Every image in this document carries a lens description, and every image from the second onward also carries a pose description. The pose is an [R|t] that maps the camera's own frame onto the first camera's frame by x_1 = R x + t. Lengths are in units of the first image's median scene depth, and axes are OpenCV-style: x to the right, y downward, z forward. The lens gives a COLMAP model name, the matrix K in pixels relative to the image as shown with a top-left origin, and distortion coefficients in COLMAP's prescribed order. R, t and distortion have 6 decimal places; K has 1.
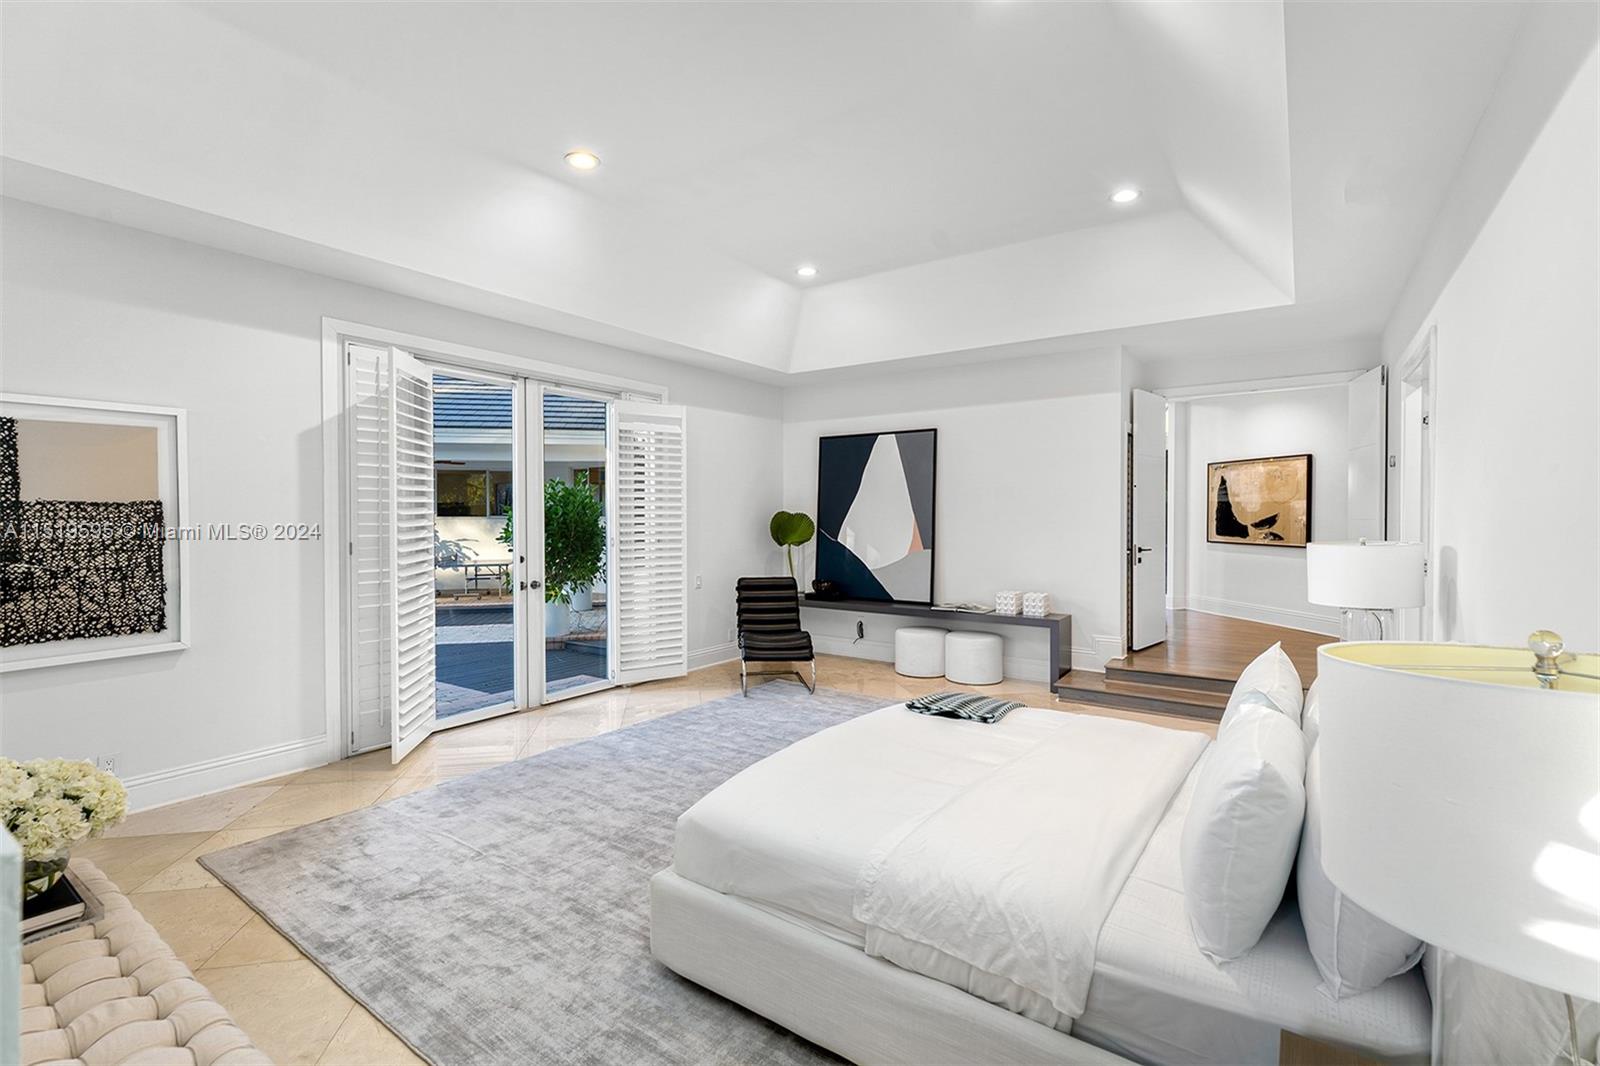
lens RADIAL K [[738.9, 0, 800.1], [0, 738.9, 529.8], [0, 0, 1]] dist [0.000094, 0.000018]
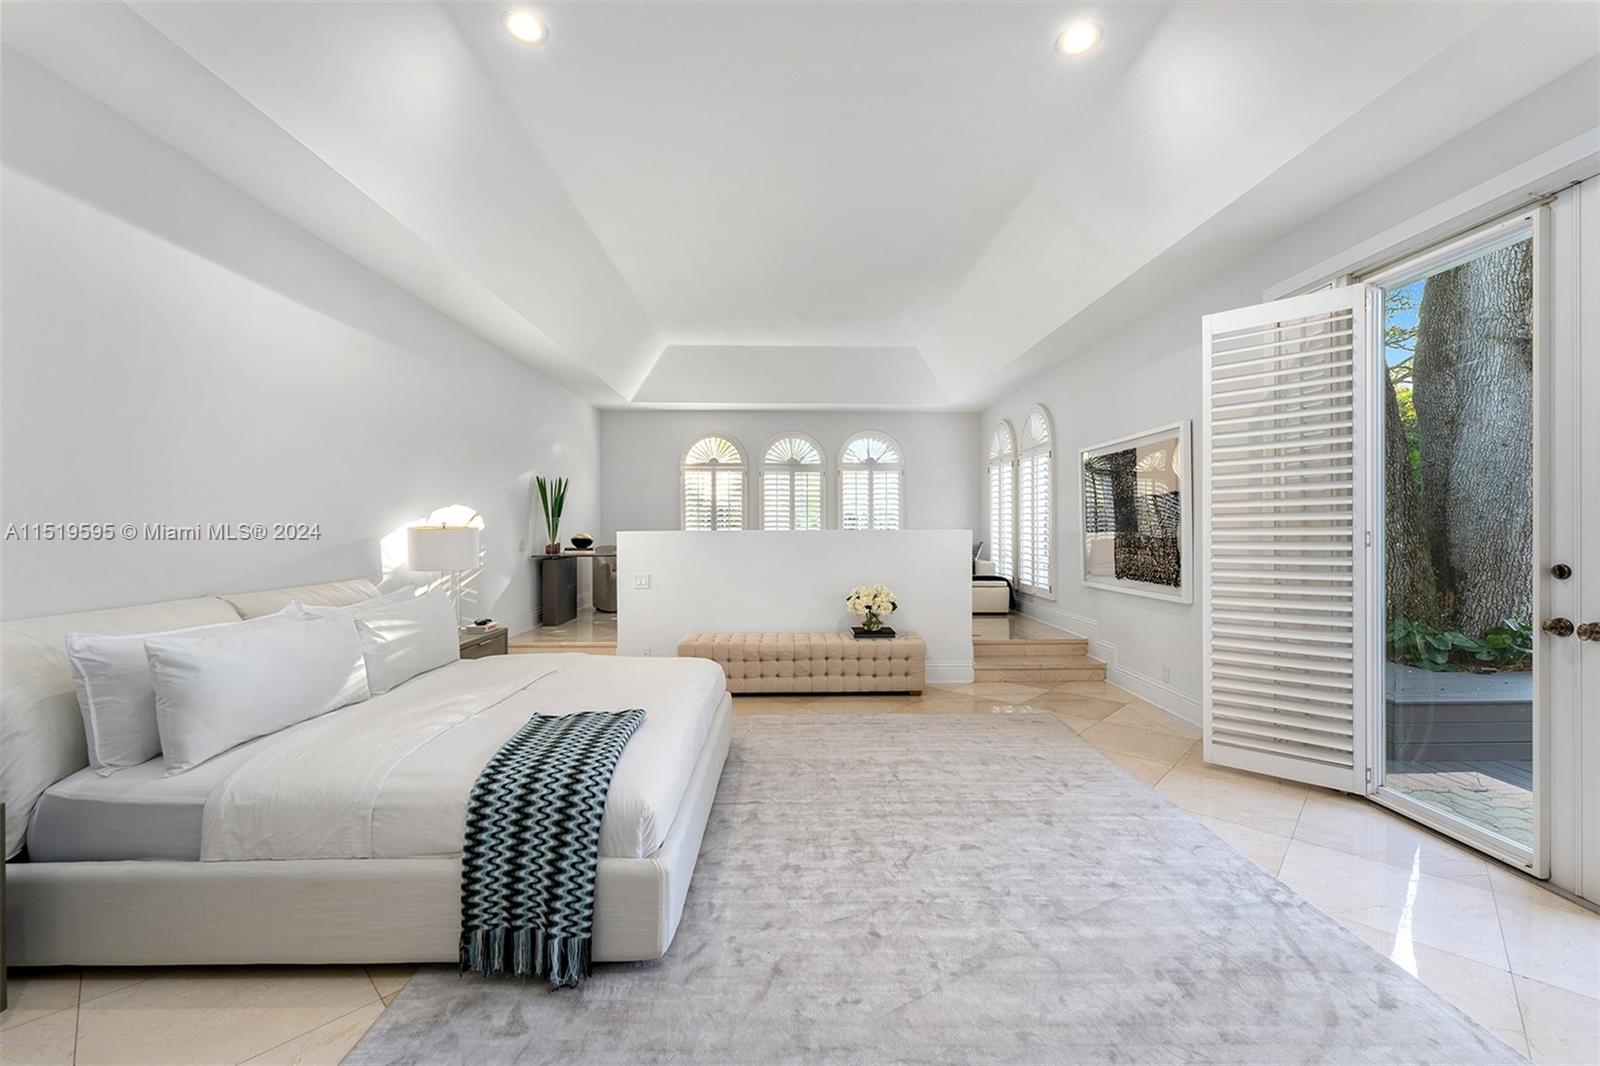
lens RADIAL K [[639.4, 0, 799.6], [0, 639.4, 526.7], [0, 0, 1]] dist [0.000027, 0.000001]
pose [[-0.791459, 0.004546, -0.611205, 0.435068], [-0.006229, 0.999860, 0.015503, 0.012626], [0.611190, 0.016078, -0.791320, 1.596715]]
